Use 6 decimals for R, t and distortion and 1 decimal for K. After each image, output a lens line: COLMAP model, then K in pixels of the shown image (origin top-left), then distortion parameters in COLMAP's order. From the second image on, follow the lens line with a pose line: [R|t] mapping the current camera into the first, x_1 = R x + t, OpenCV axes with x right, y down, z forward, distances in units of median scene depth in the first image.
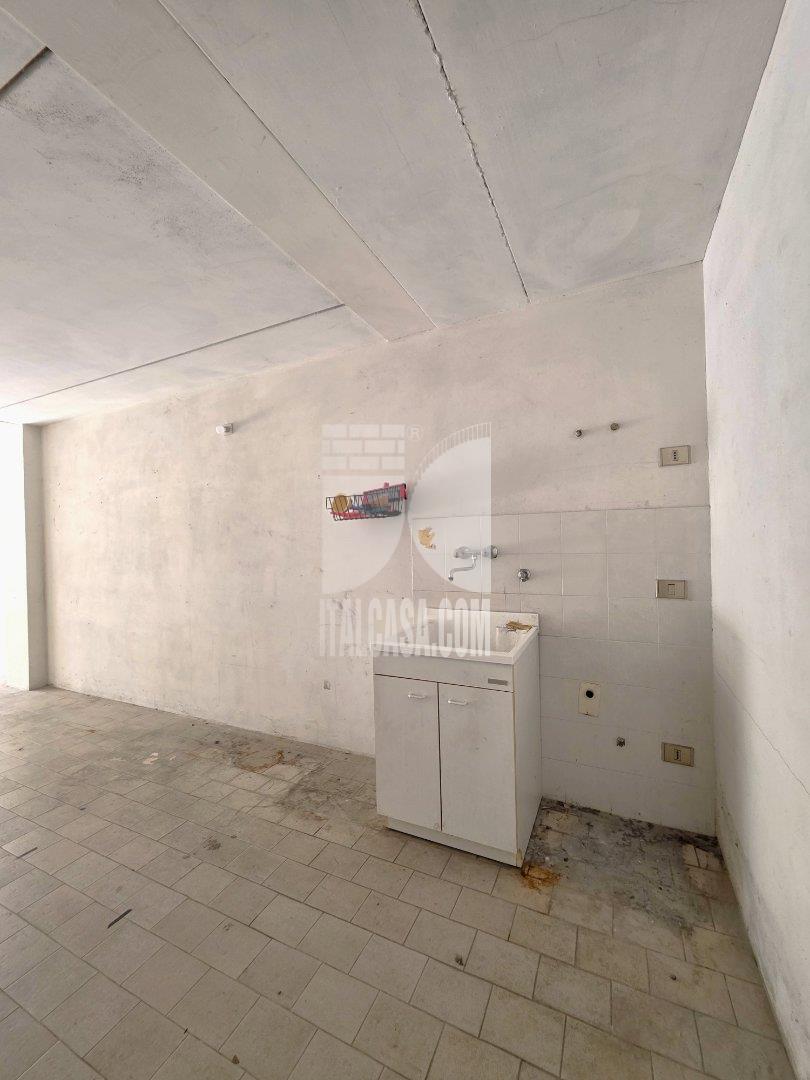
lens RADIAL K [[434.0, 0, 411.7], [0, 434.0, 541.3], [0, 0, 1]] dist [0.000028, -0.000311]
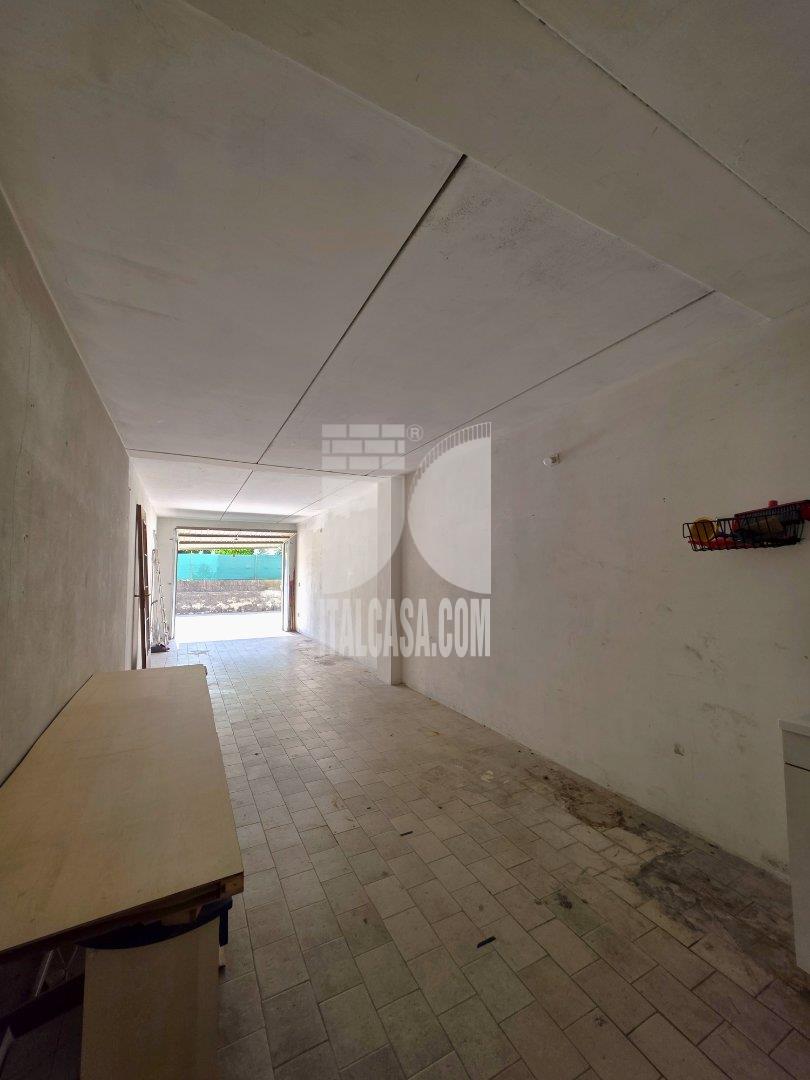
lens RADIAL K [[434.0, 0, 411.7], [0, 434.0, 541.3], [0, 0, 1]] dist [0.000028, -0.000311]
pose [[0.796023, -0.020448, -0.604921, -0.099529], [-0.016044, 0.998365, -0.054859, -0.011377], [0.605054, 0.053374, 0.794393, 0.014865]]
